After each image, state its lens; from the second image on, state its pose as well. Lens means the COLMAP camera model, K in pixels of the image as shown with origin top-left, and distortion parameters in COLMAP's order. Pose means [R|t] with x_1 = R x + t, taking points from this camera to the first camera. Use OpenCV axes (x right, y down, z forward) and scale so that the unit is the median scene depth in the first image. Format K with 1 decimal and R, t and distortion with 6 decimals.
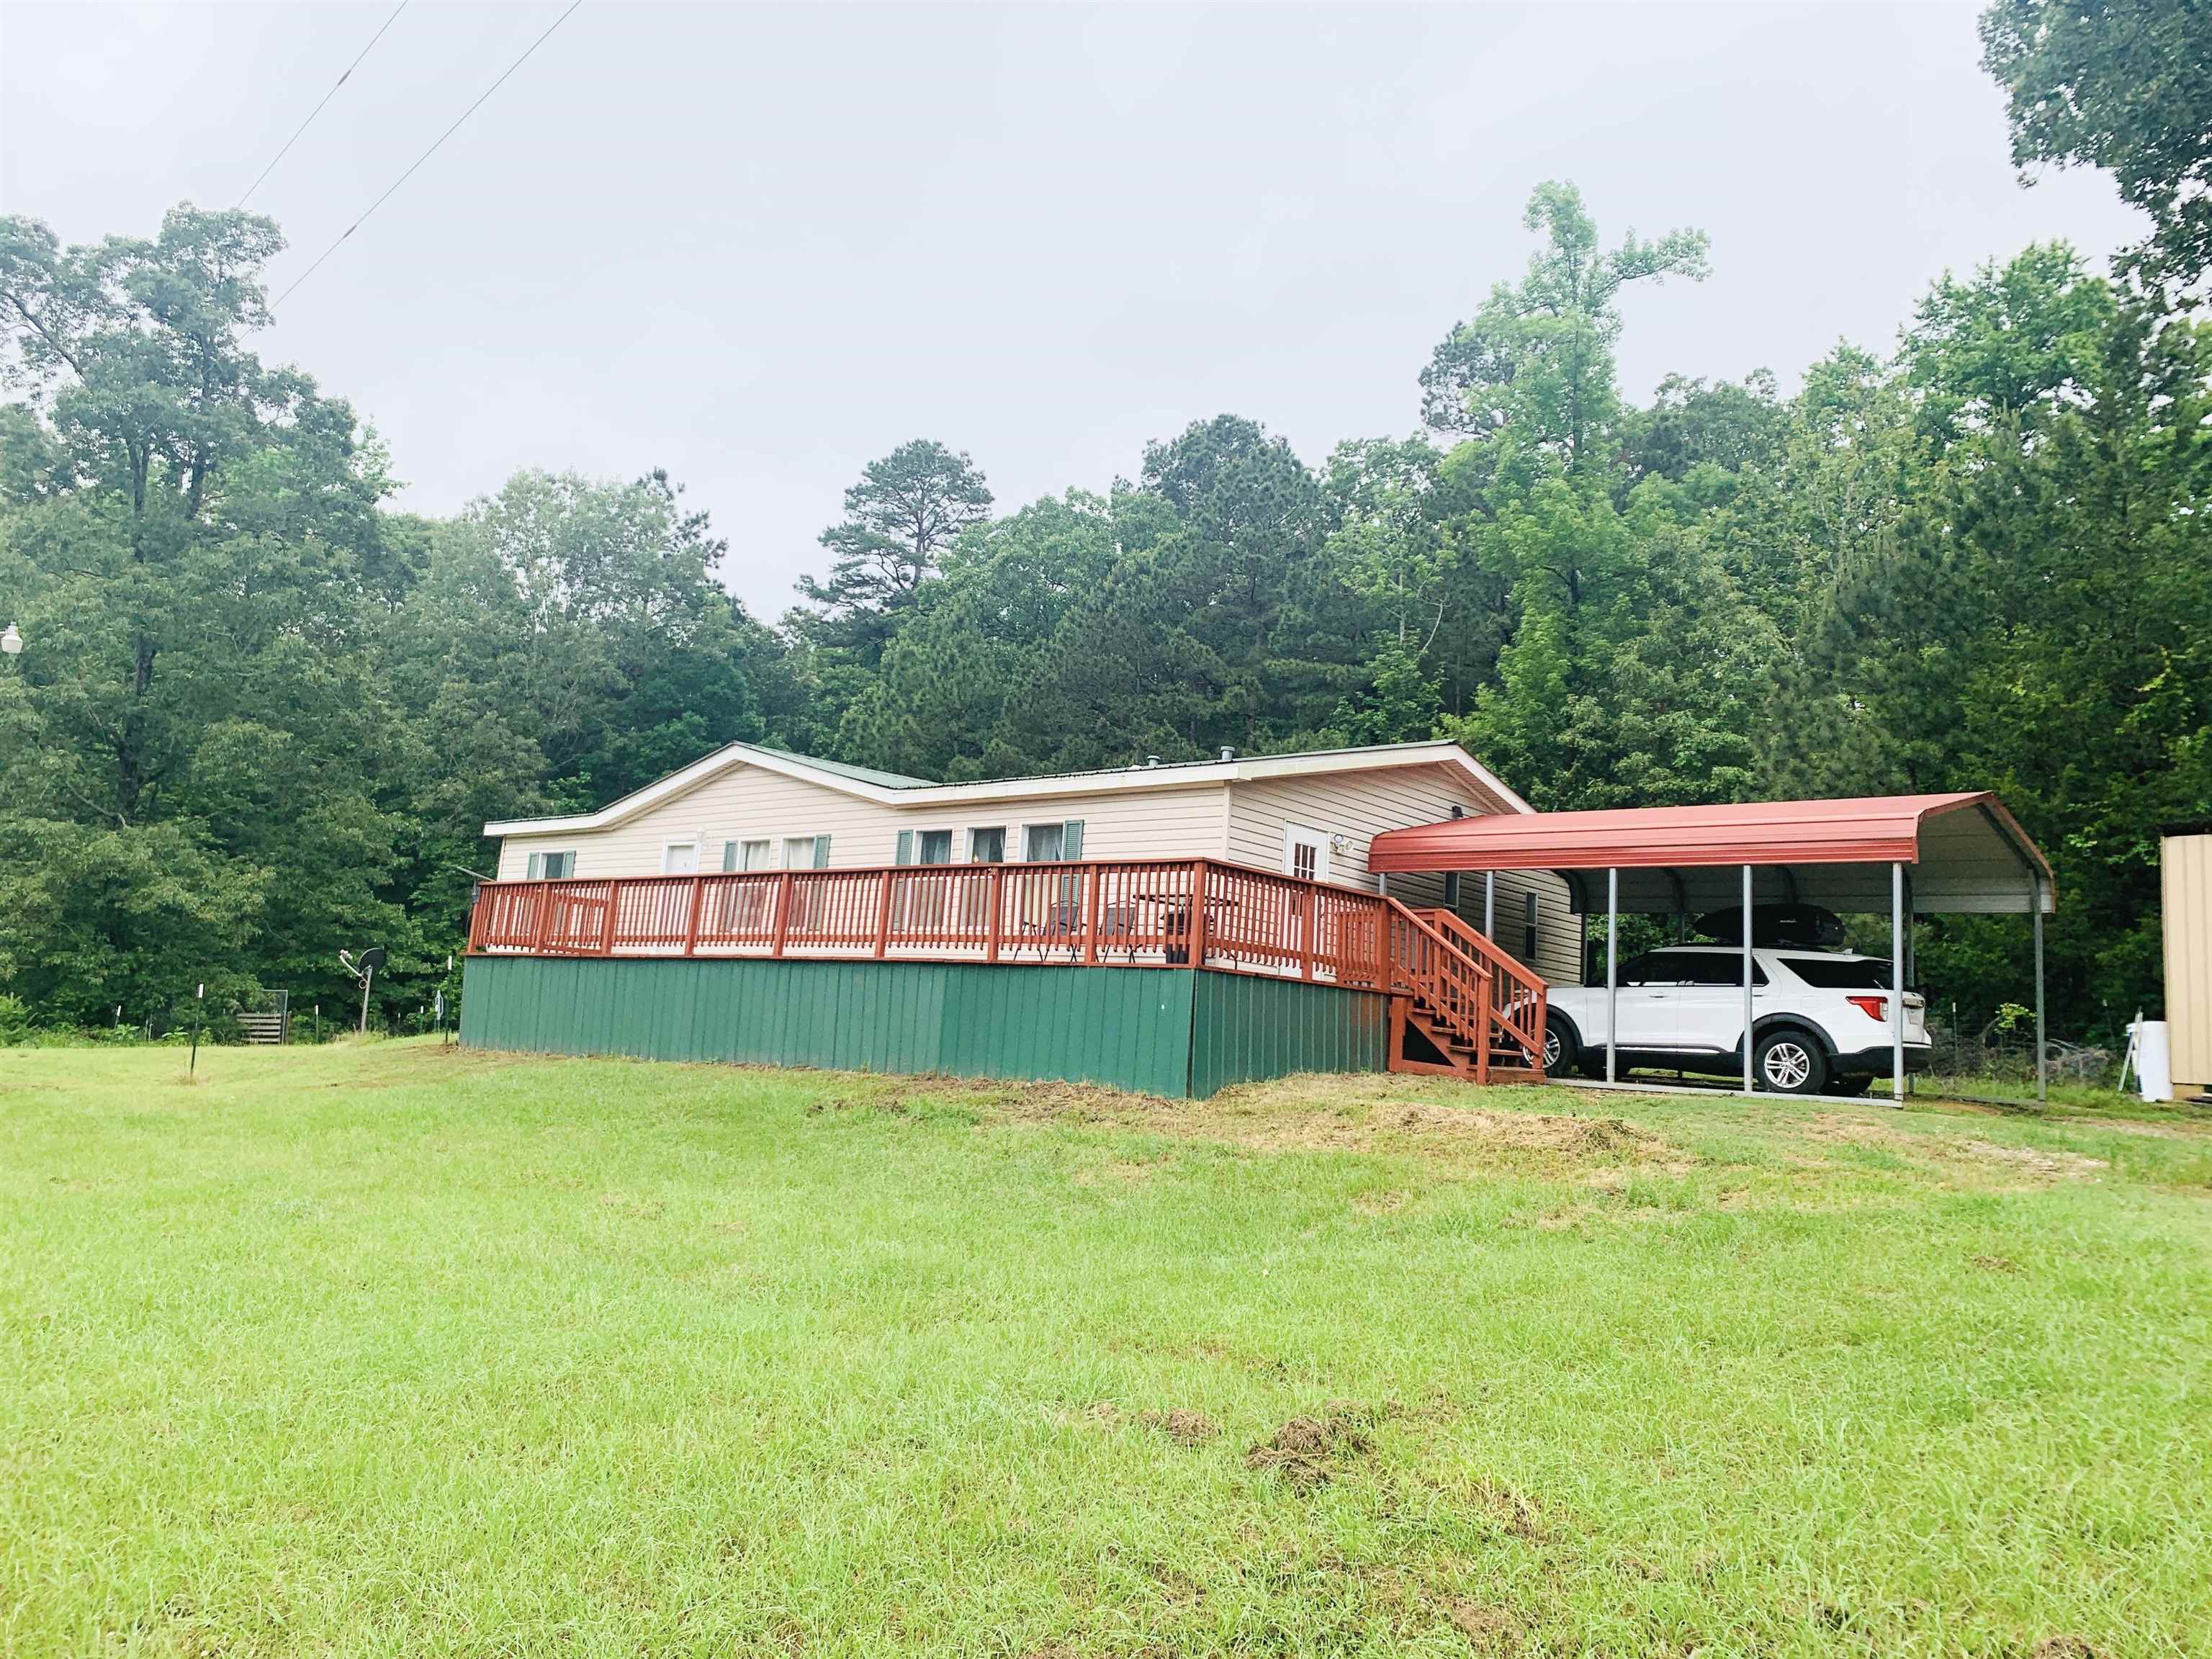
lens RADIAL K [[1685.4, 0, 1113.1], [0, 1685.4, 818.6], [0, 0, 1]] dist [0.044363, -0.040162]
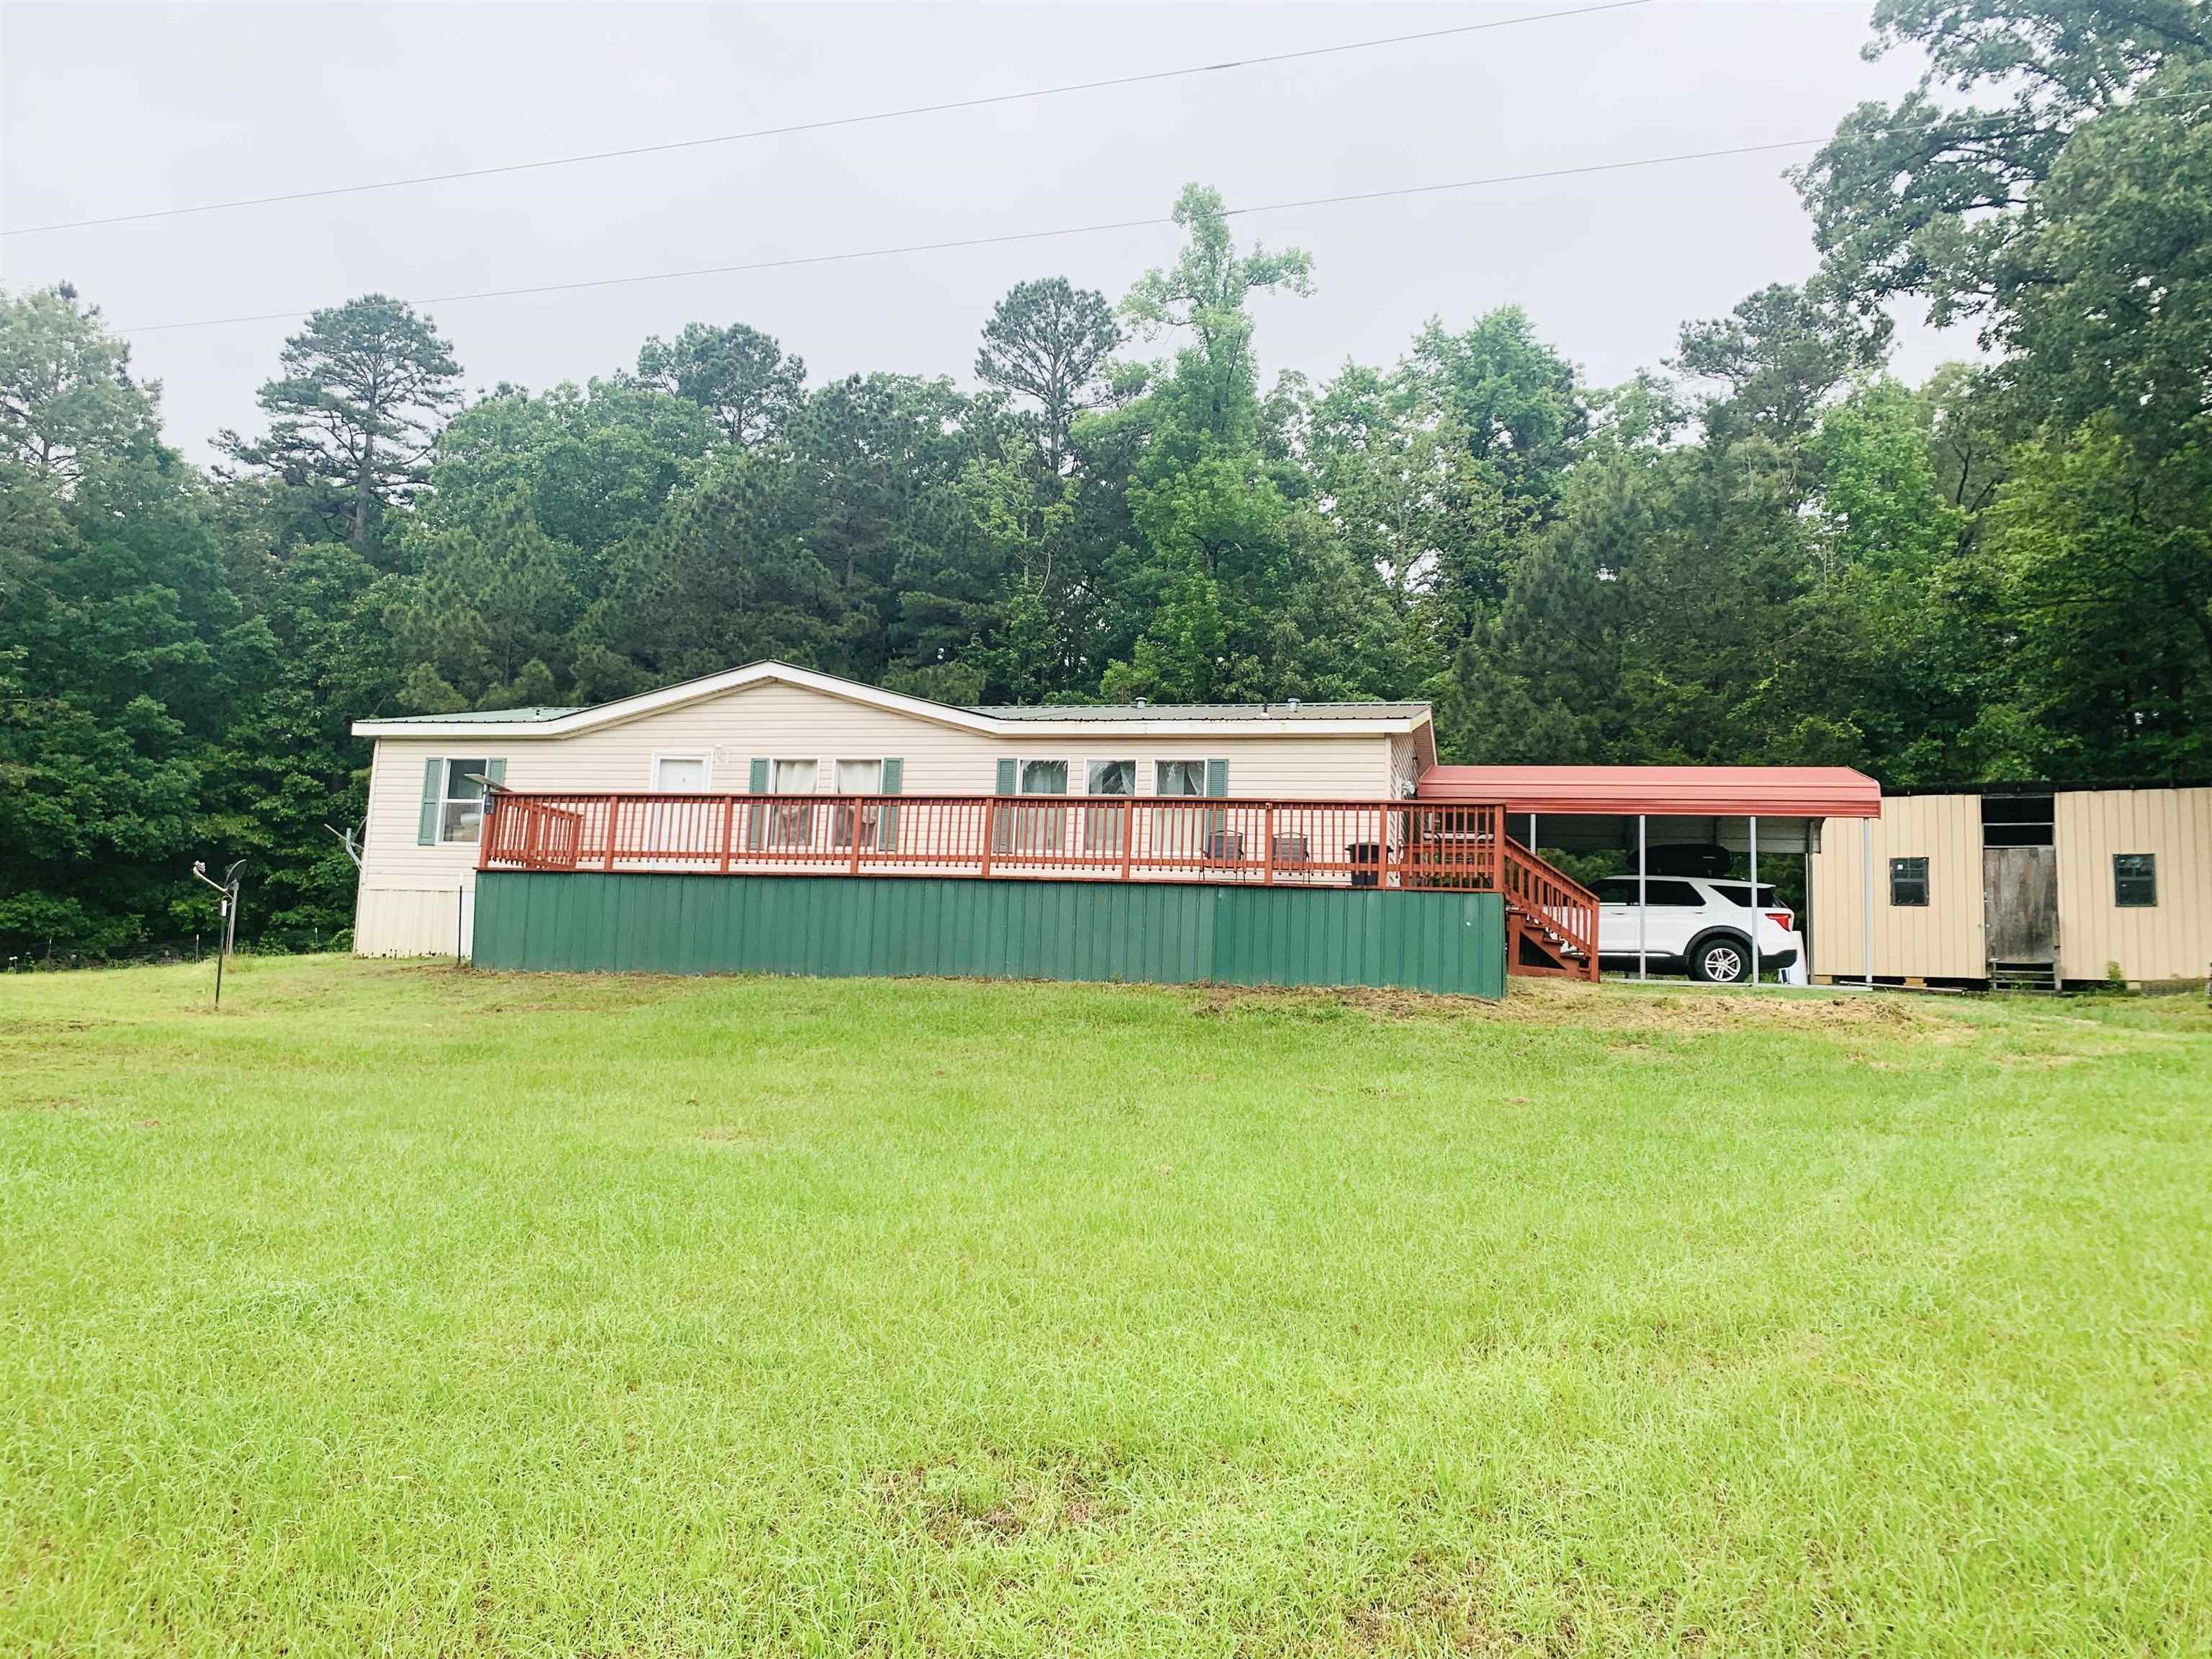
lens RADIAL K [[1685.4, 0, 1113.1], [0, 1685.4, 818.6], [0, 0, 1]] dist [0.044363, -0.040162]
pose [[0.893270, 0.025264, 0.448809, -0.450119], [-0.047073, 0.998187, 0.037499, 0.001543], [-0.447048, -0.054623, 0.892840, 0.015697]]
